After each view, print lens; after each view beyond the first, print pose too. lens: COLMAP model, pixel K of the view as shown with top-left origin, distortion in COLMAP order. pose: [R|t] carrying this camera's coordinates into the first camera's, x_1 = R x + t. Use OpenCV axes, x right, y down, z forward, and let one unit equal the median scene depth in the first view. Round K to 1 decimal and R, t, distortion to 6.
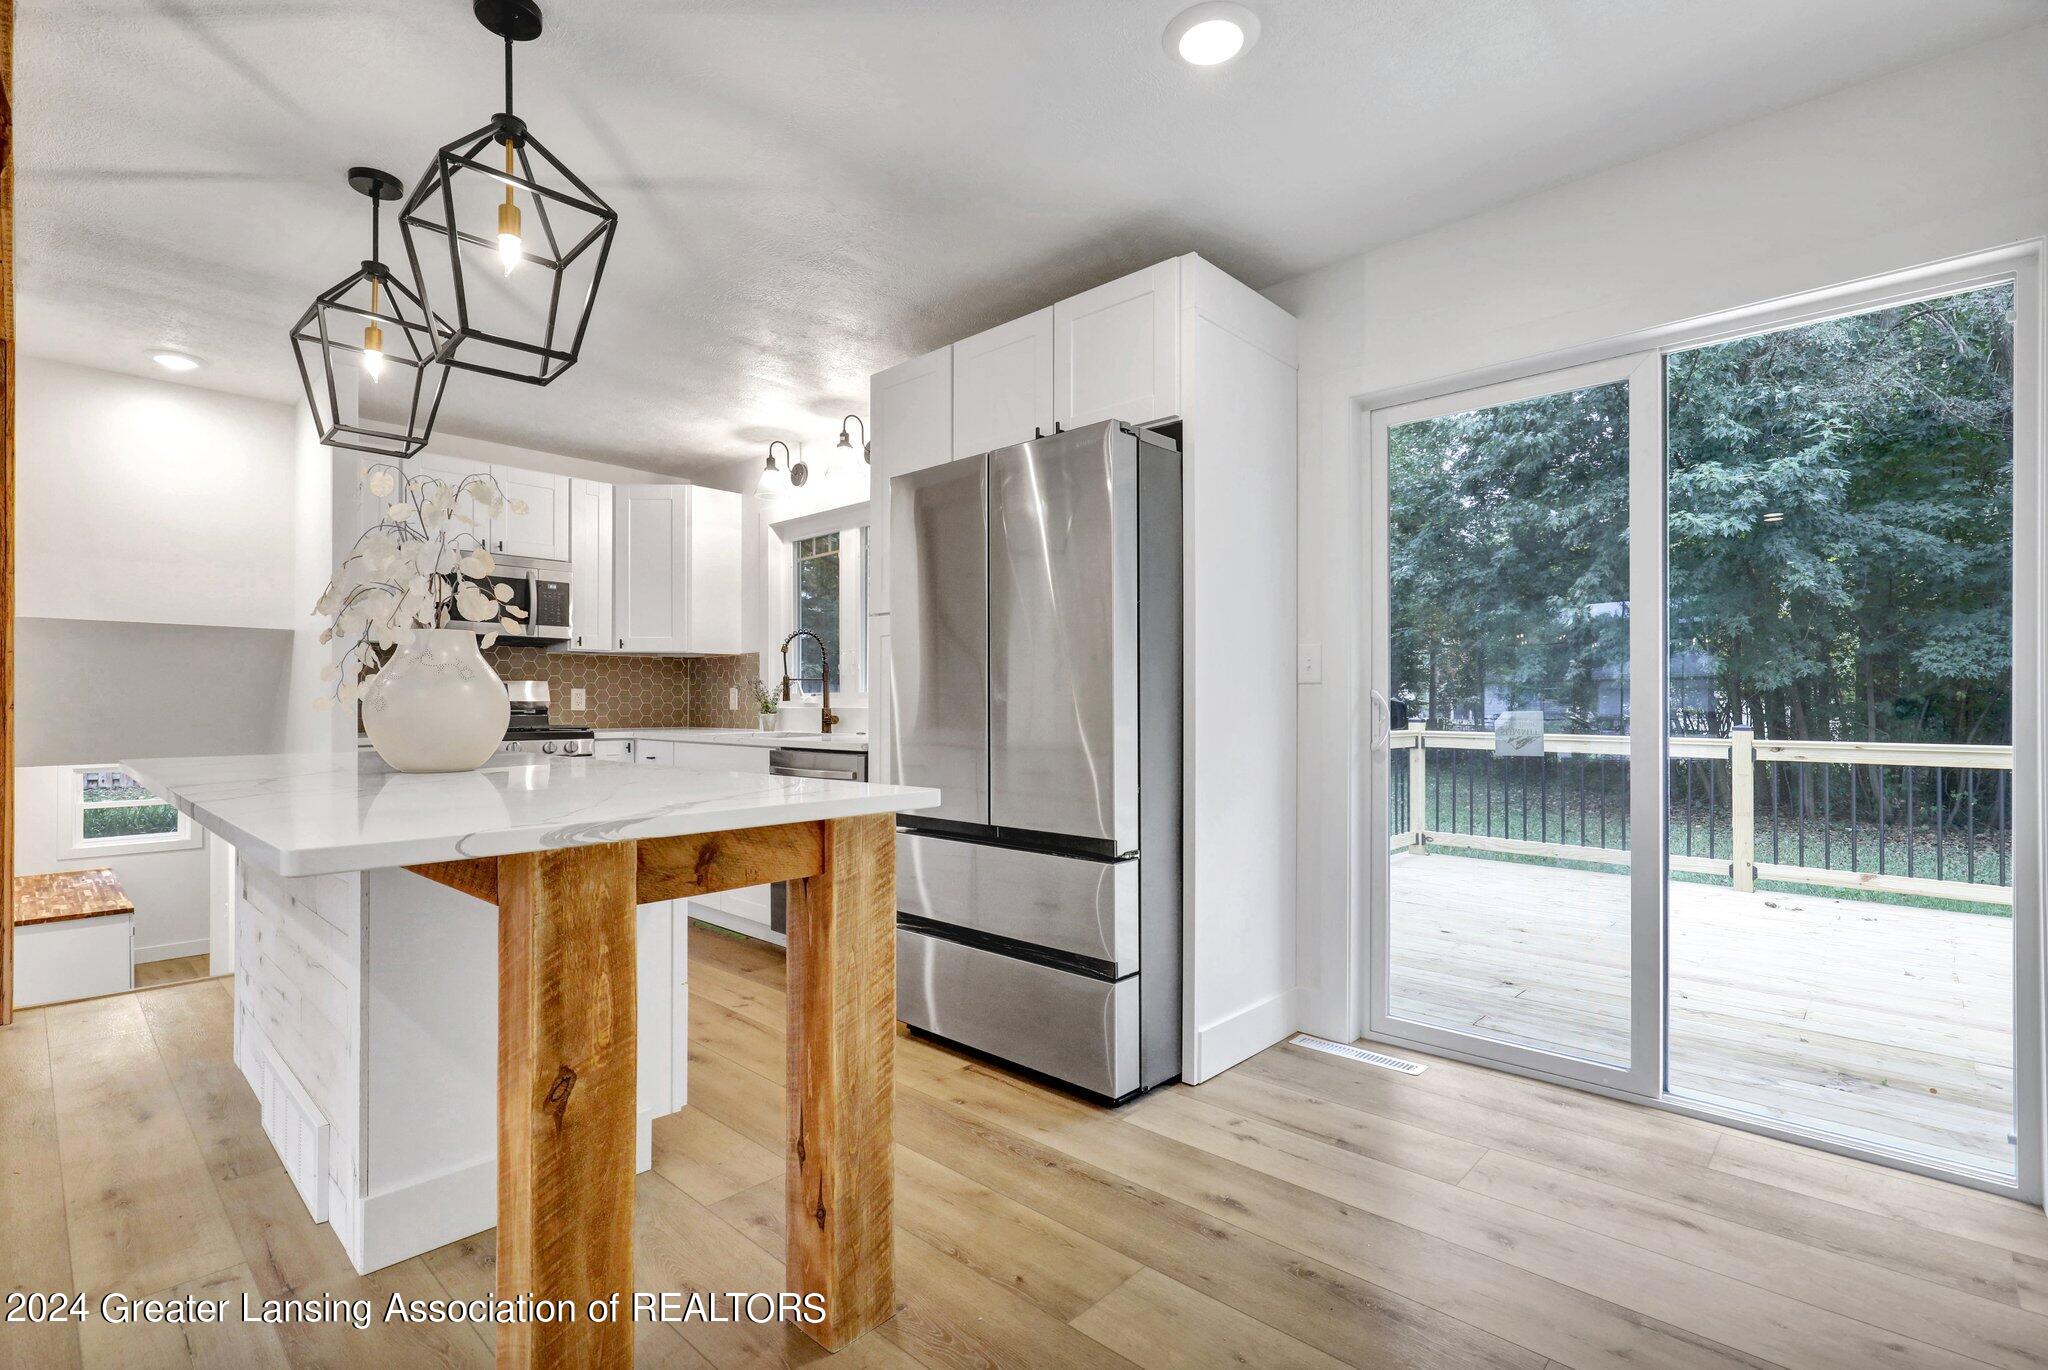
lens RADIAL K [[941.9, 0, 1021.0], [0, 941.9, 699.7], [0, 0, 1]] dist [-0.000438, 0.000585]
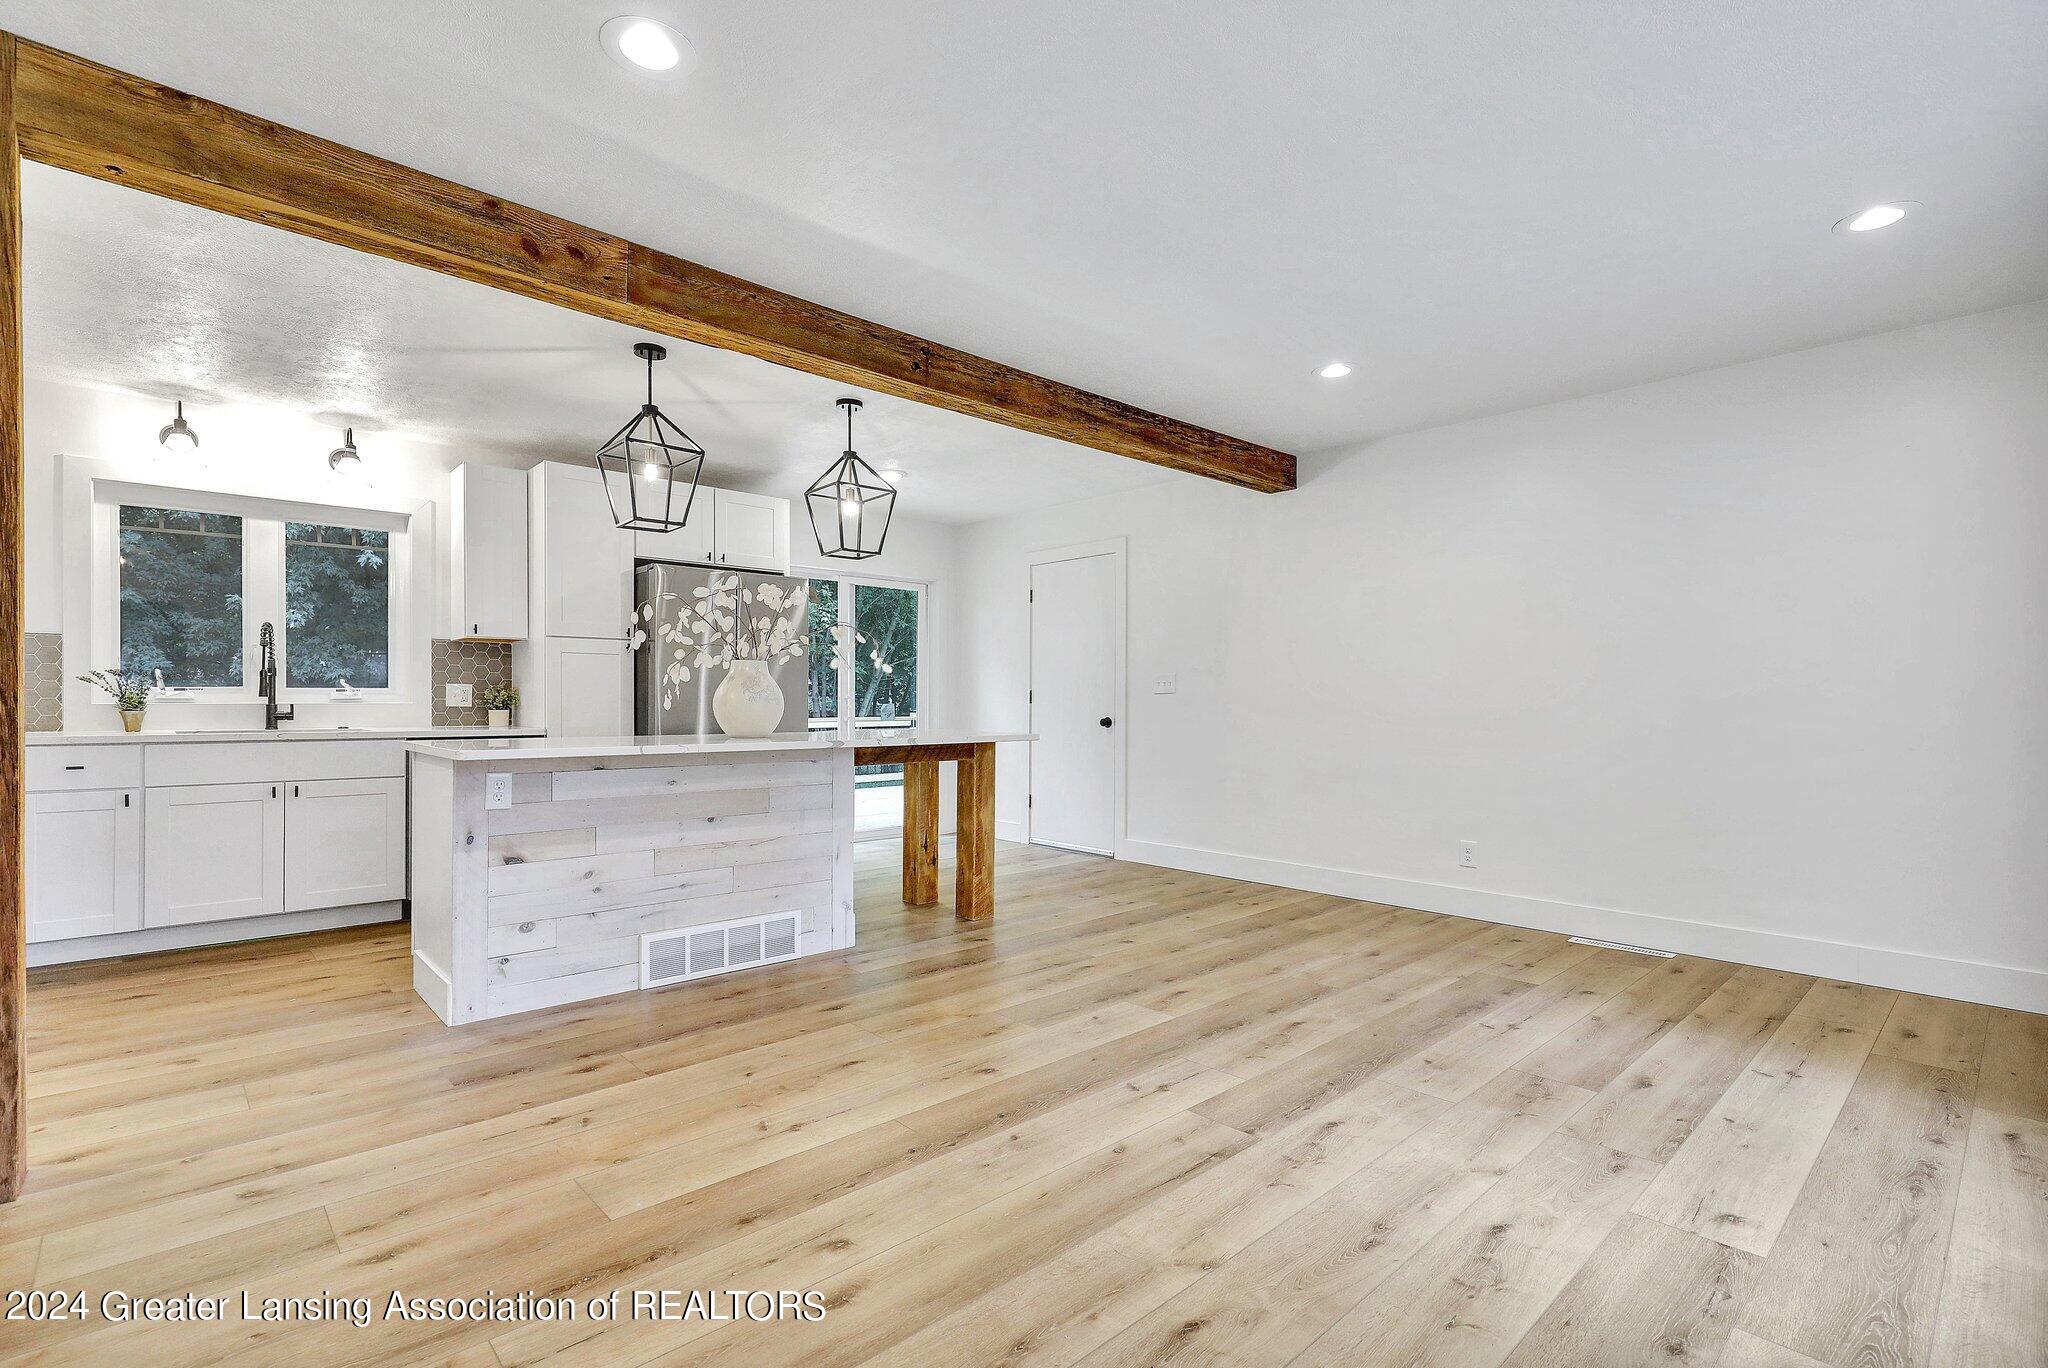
lens RADIAL K [[951.3, 0, 1006.9], [0, 951.3, 708.9], [0, 0, 1]] dist [0.000531, 0.000148]
pose [[0.080762, -0.004657, 0.996723, -1.631739], [-0.006663, 0.999964, 0.005212, 0.004779], [-0.996711, -0.007062, 0.080728, 0.236916]]
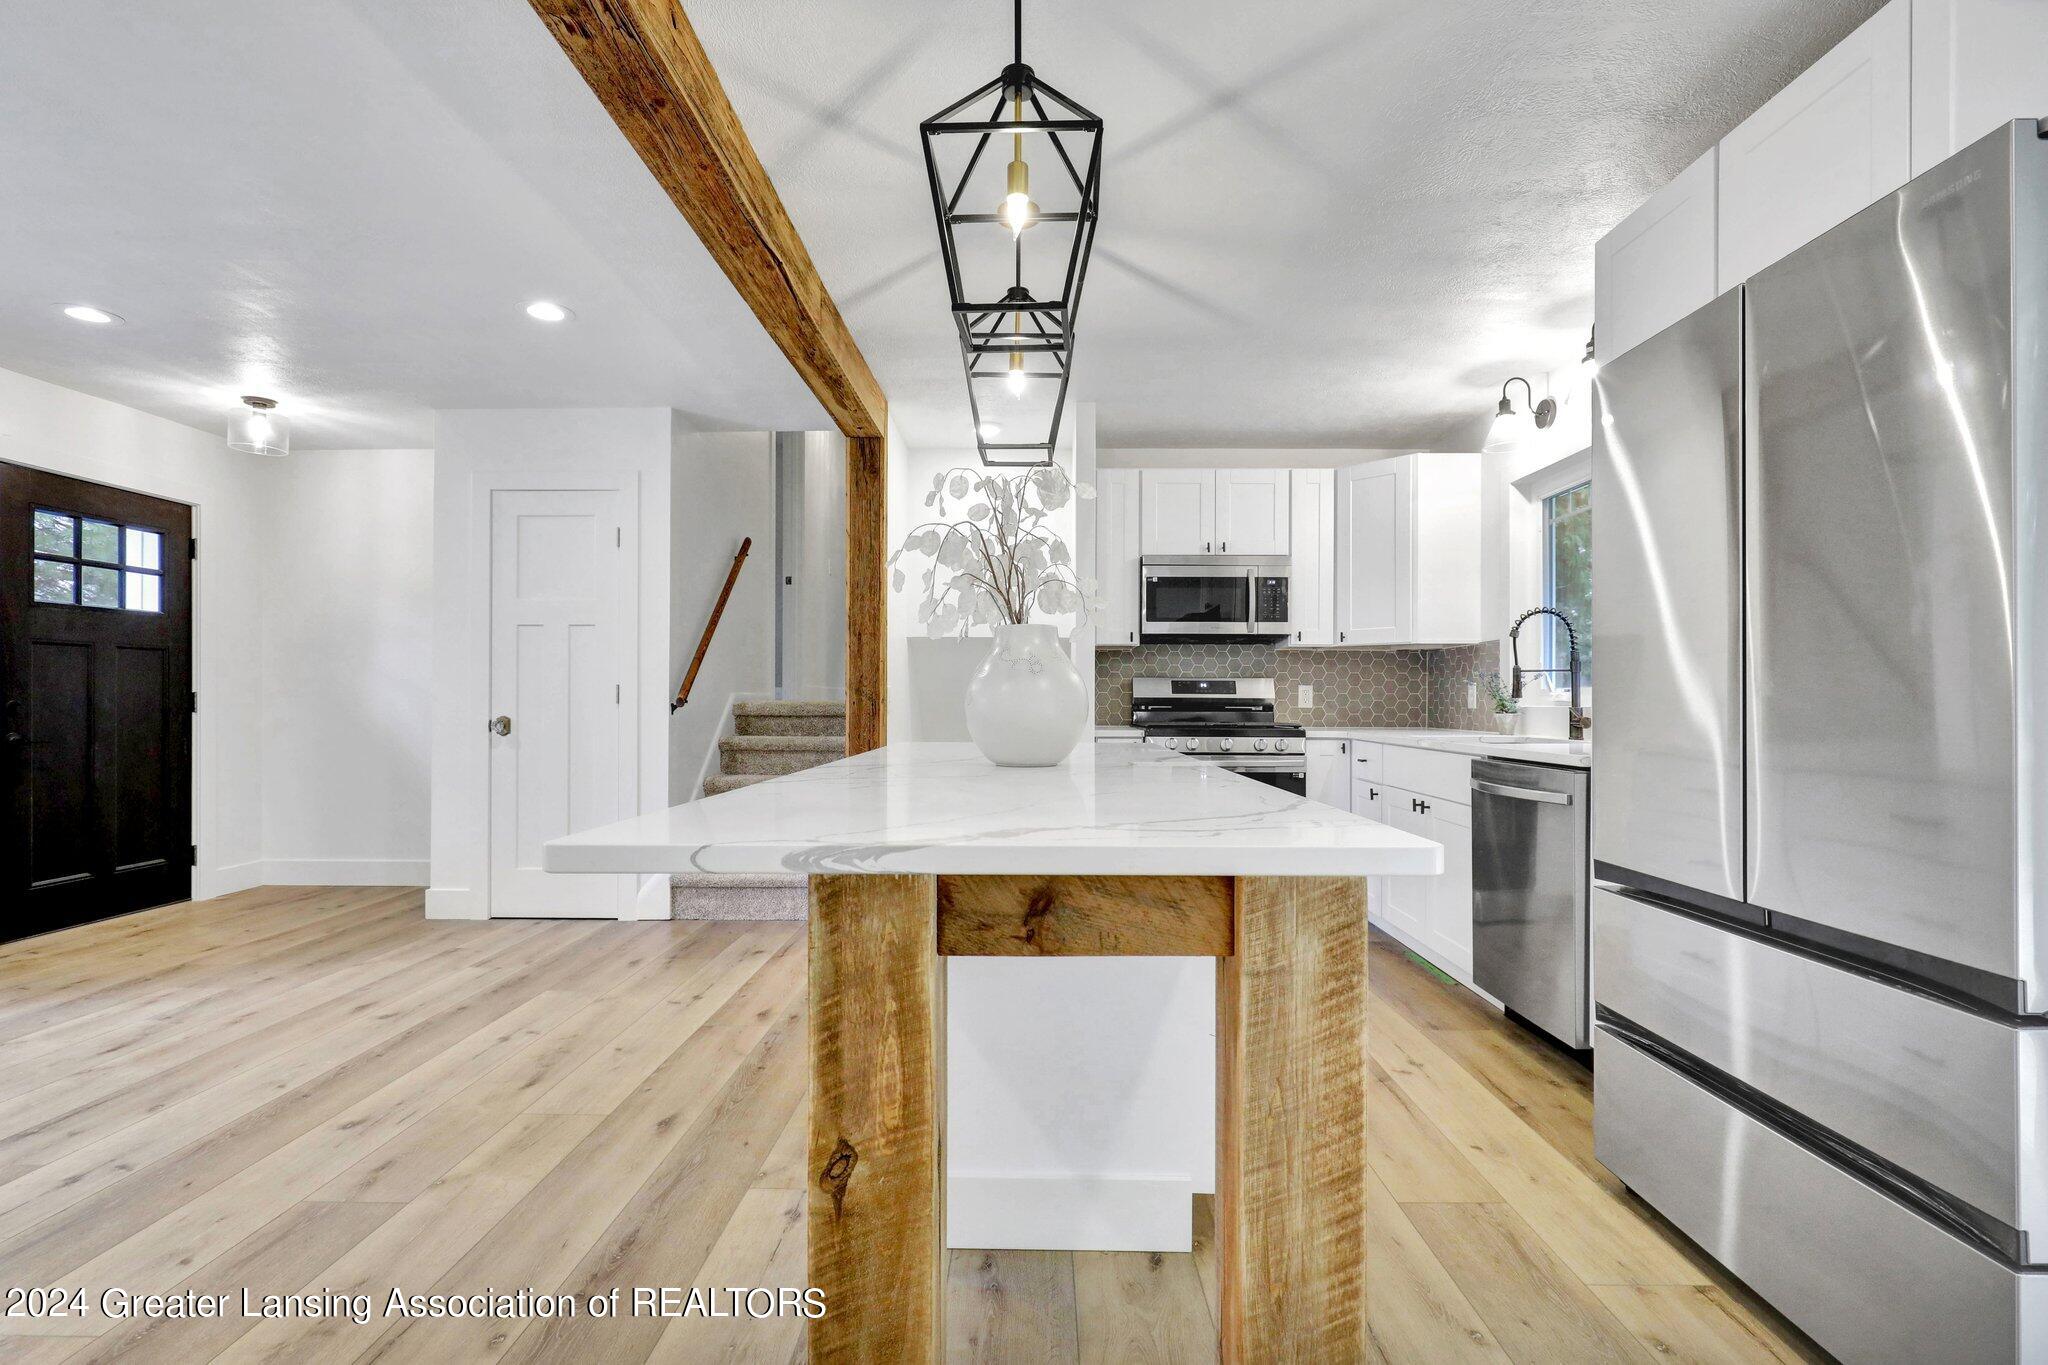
lens RADIAL K [[941.9, 0, 1021.0], [0, 941.9, 697.2], [0, 0, 1]] dist [-0.000438, 0.000585]
pose [[0.673433, 0.000080, -0.739248, 0.083700], [-0.000940, 0.999999, -0.000748, 0.002404], [0.739248, 0.001199, 0.673433, 0.212655]]
